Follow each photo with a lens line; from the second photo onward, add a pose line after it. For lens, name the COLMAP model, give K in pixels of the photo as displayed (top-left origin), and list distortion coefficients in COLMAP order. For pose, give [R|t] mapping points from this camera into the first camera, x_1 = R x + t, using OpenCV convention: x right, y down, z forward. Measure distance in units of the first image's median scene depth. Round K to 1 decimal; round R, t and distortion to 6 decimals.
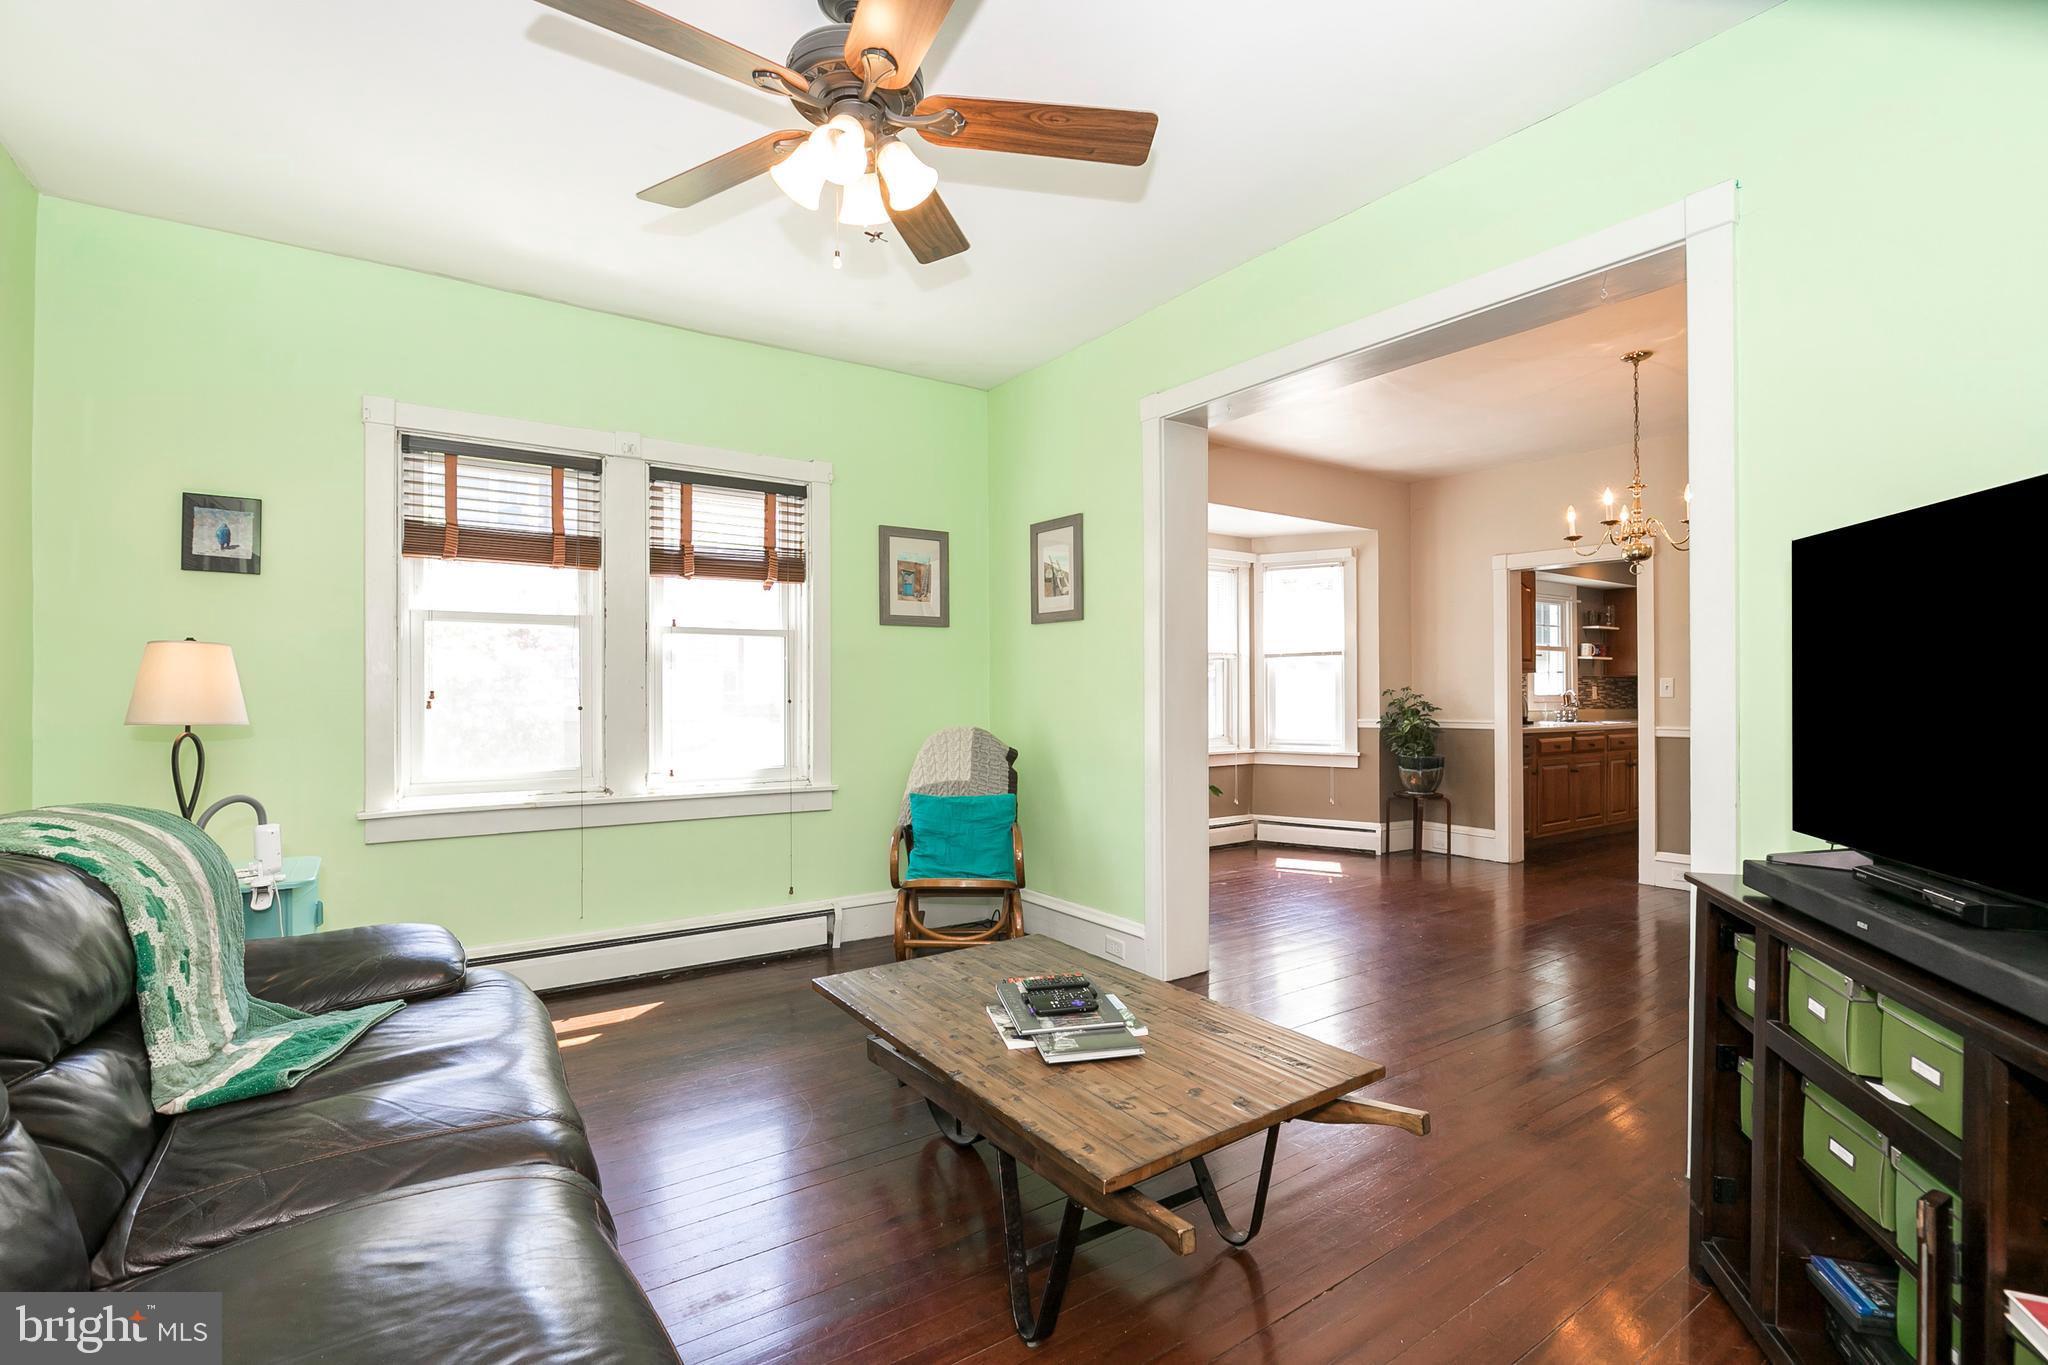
lens RADIAL K [[932.7, 0, 1028.0], [0, 932.7, 677.6], [0, 0, 1]] dist [-0.016284, 0.005146]
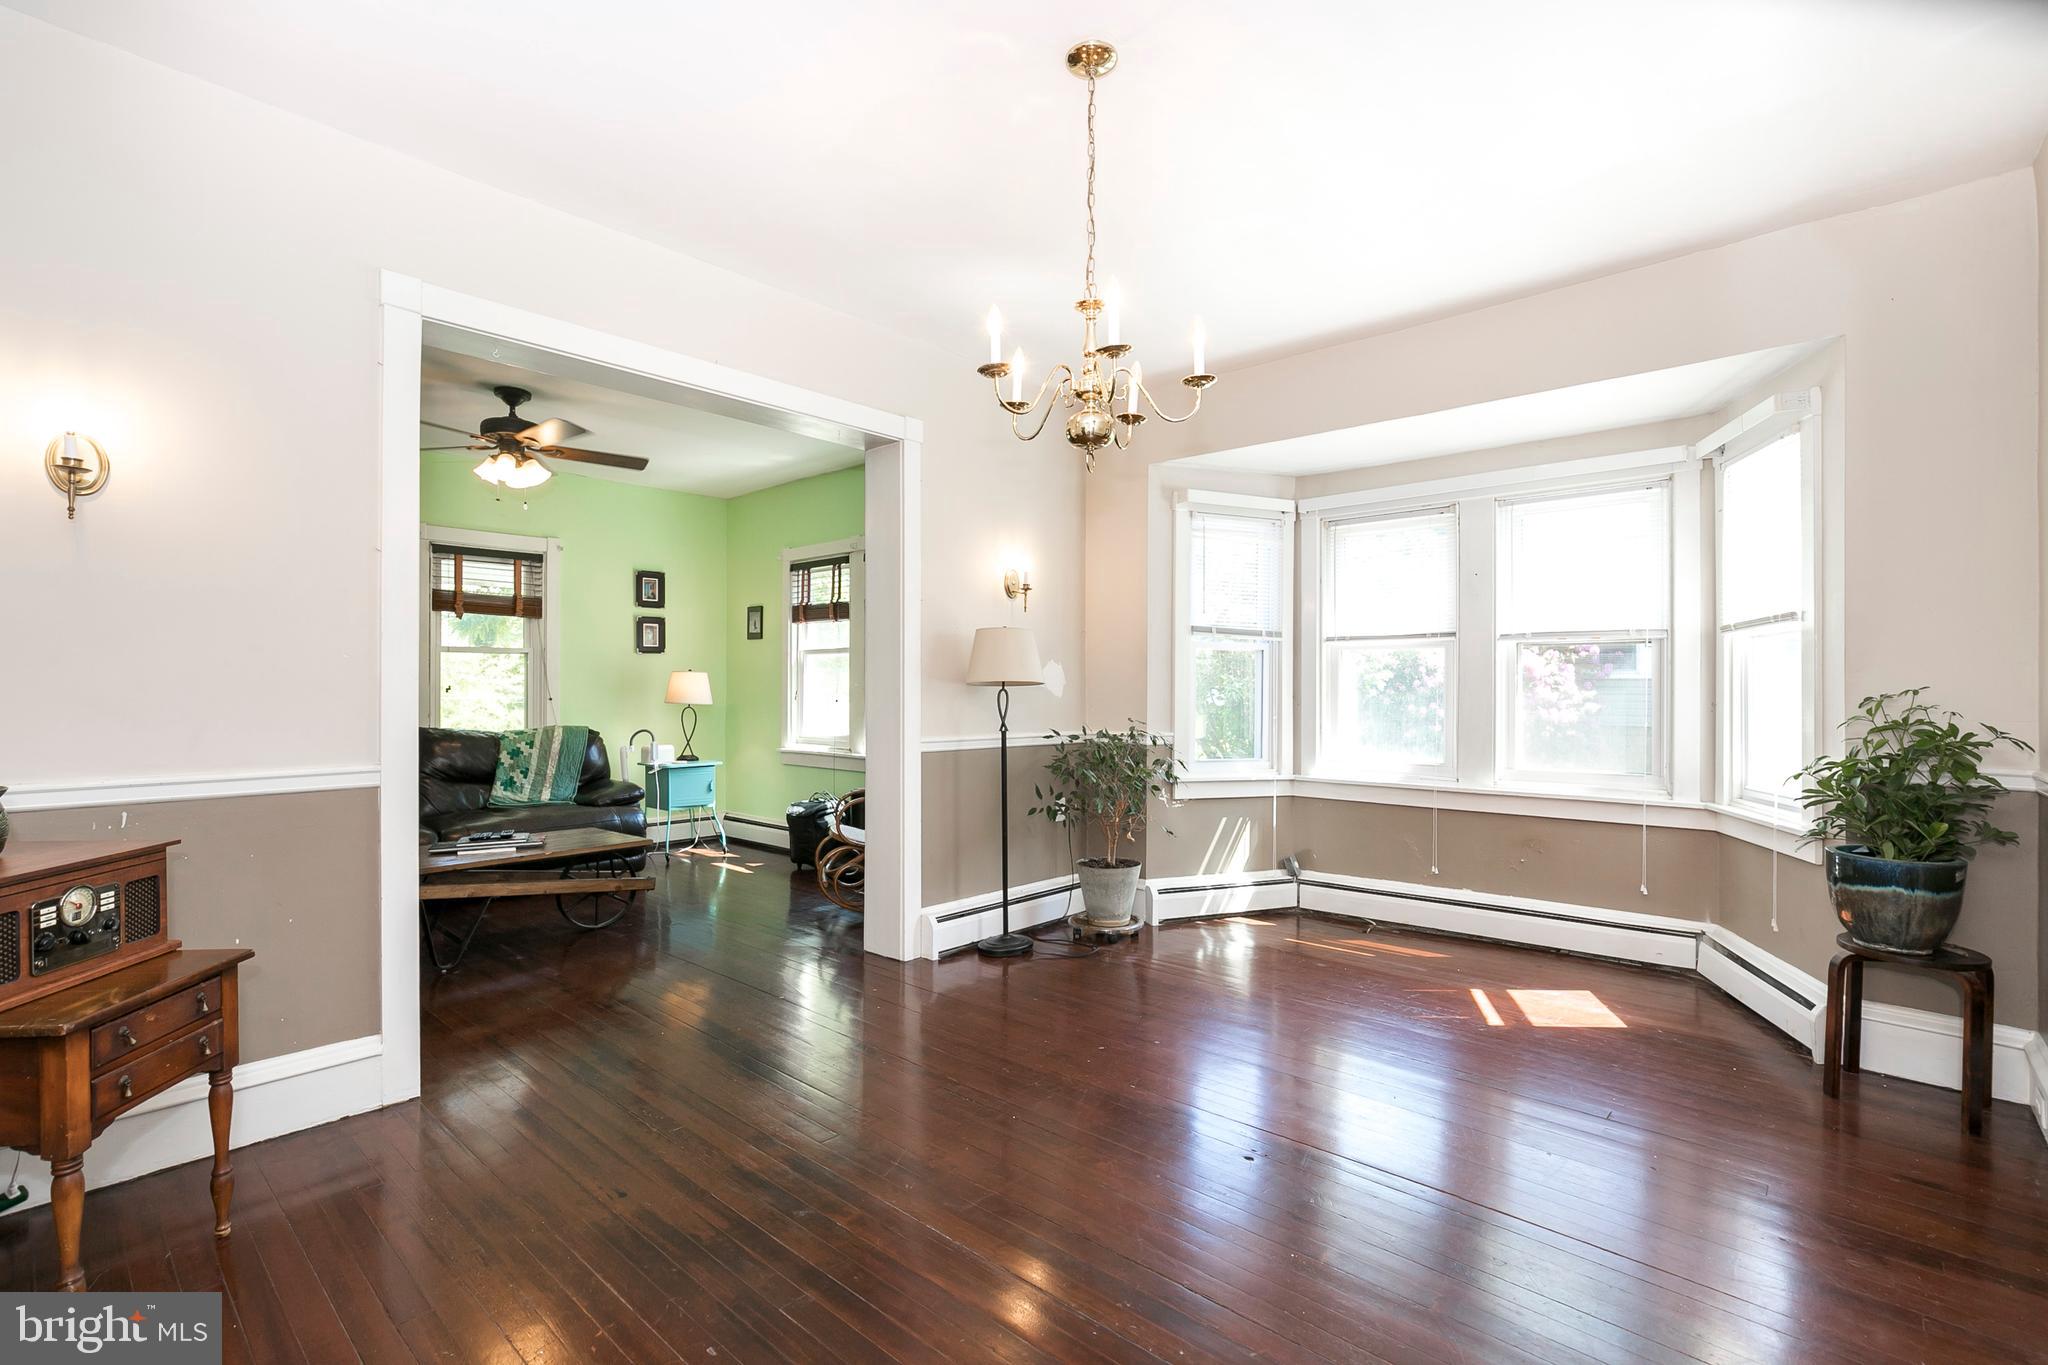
lens RADIAL K [[932.7, 0, 1028.0], [0, 932.7, 687.5], [0, 0, 1]] dist [-0.016284, 0.005146]
pose [[0.230908, -0.003950, -0.972968, 1.310392], [0.007687, 0.999968, -0.002236, 0.014547], [0.972945, -0.006963, 0.230931, 0.949964]]
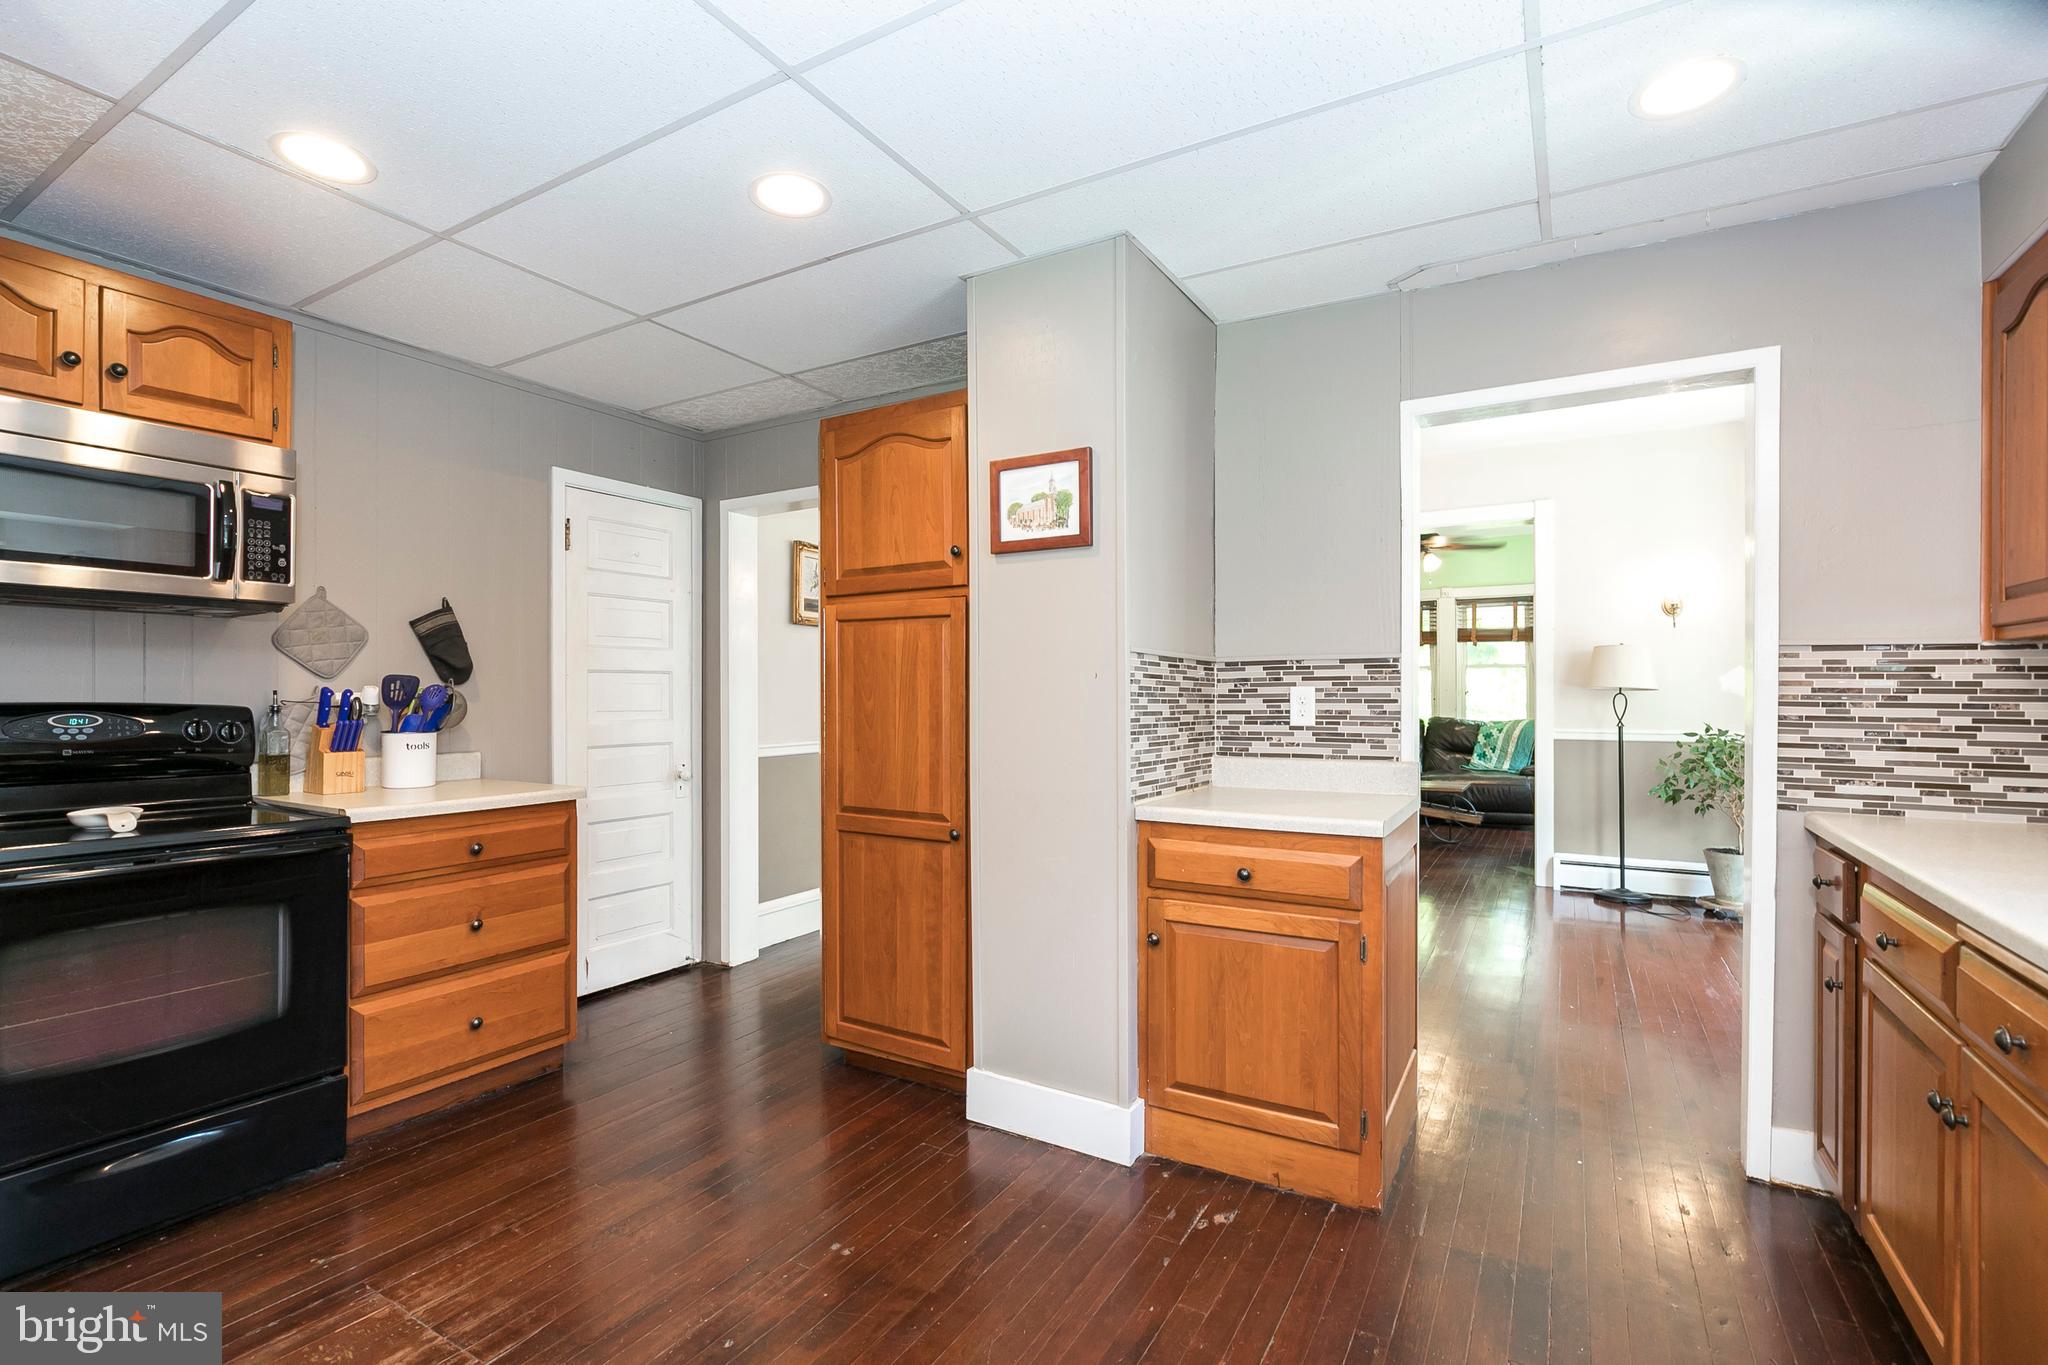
lens RADIAL K [[932.7, 0, 1021.6], [0, 932.7, 687.8], [0, 0, 1]] dist [-0.016284, 0.005146]
pose [[-0.906710, -0.001506, -0.421752, 1.633489], [0.004133, 0.999914, -0.012456, 0.018994], [0.421735, -0.013037, -0.906626, 2.104622]]
